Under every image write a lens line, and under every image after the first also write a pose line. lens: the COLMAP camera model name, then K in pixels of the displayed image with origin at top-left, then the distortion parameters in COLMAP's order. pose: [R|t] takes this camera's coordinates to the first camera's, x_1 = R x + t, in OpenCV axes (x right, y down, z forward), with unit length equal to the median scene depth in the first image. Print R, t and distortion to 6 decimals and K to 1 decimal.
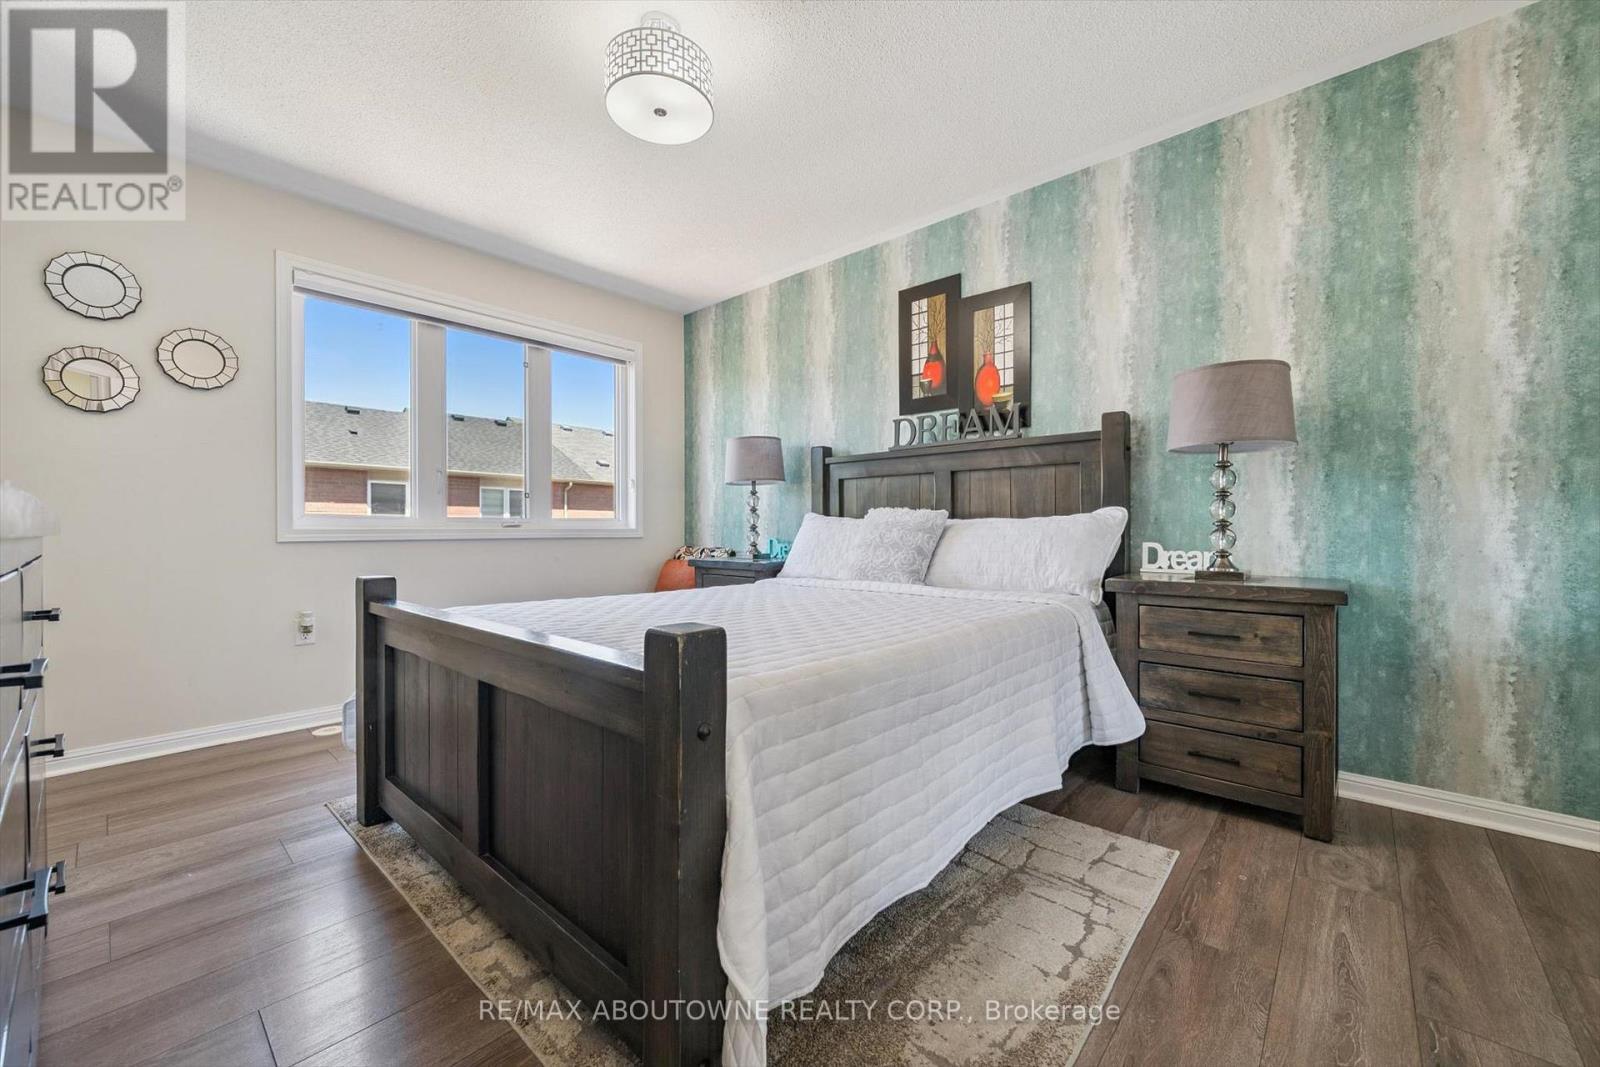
lens RADIAL K [[625.3, 0, 799.5], [0, 625.3, 532.7], [0, 0, 1]] dist [0.001562, -0.000132]
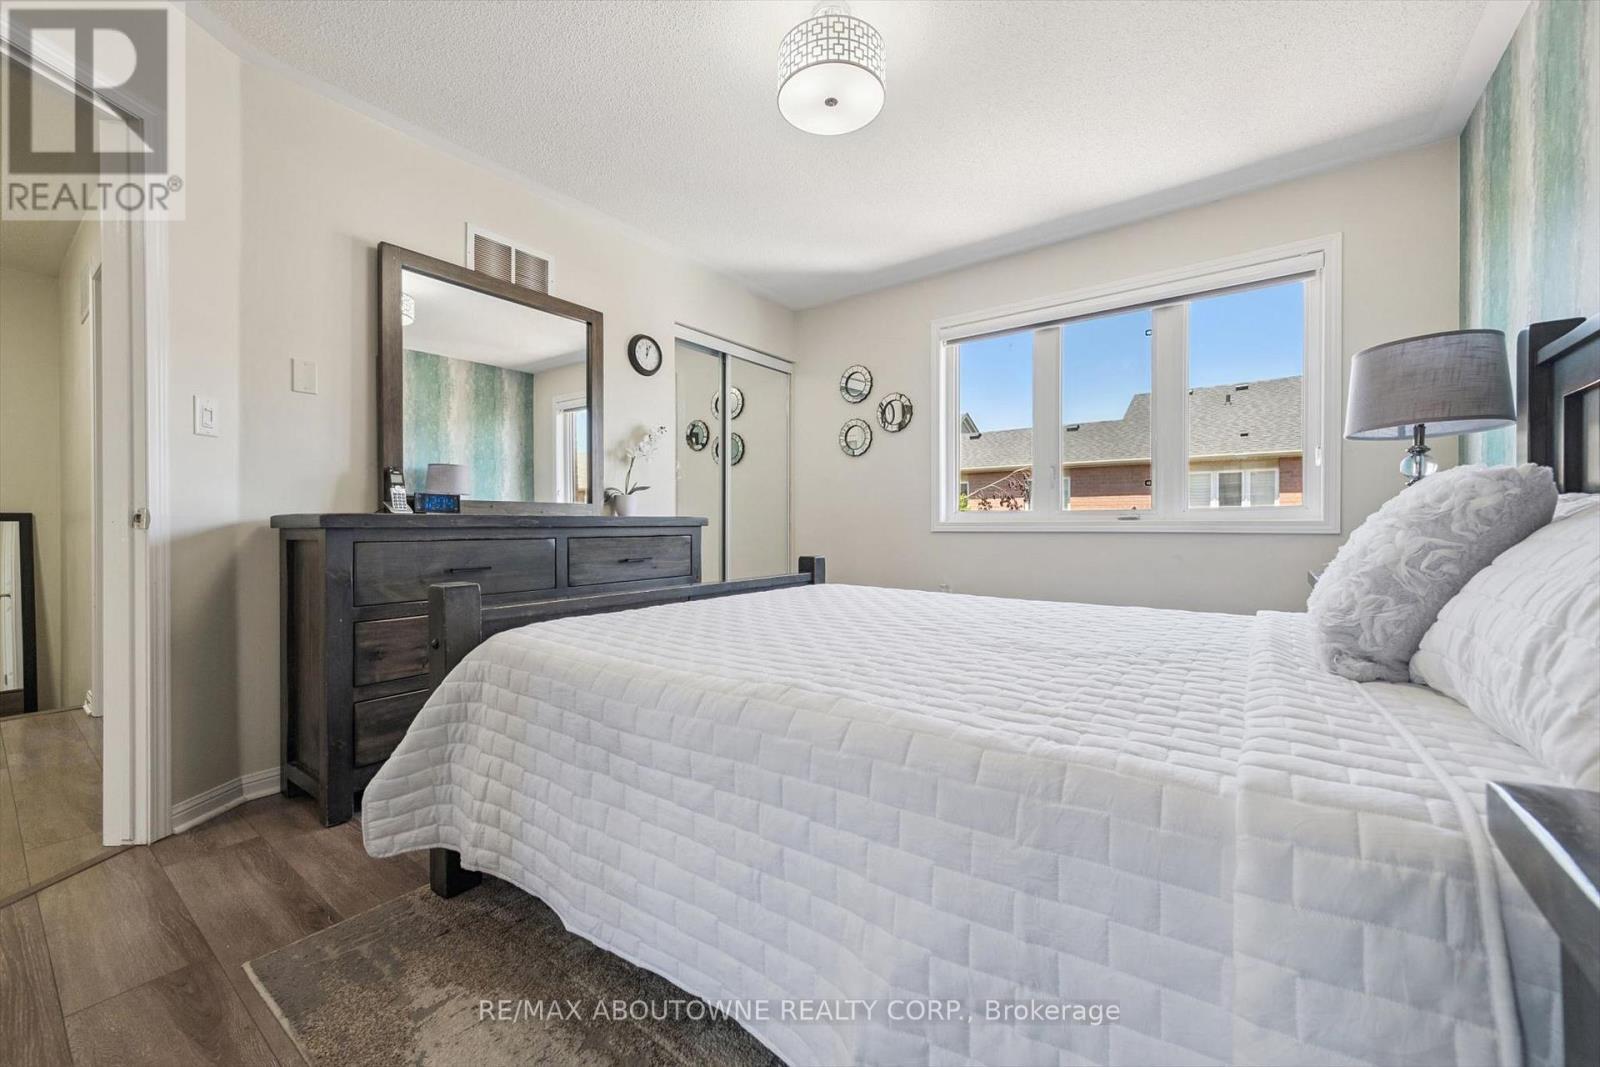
lens RADIAL K [[625.3, 0, 798.9], [0, 625.3, 524.6], [0, 0, 1]] dist [0.001562, -0.000132]
pose [[0.085255, 0.004550, -0.996349, 0.434081], [-0.003957, 0.999983, 0.004228, -0.002781], [0.996351, 0.003582, 0.085272, 0.491526]]
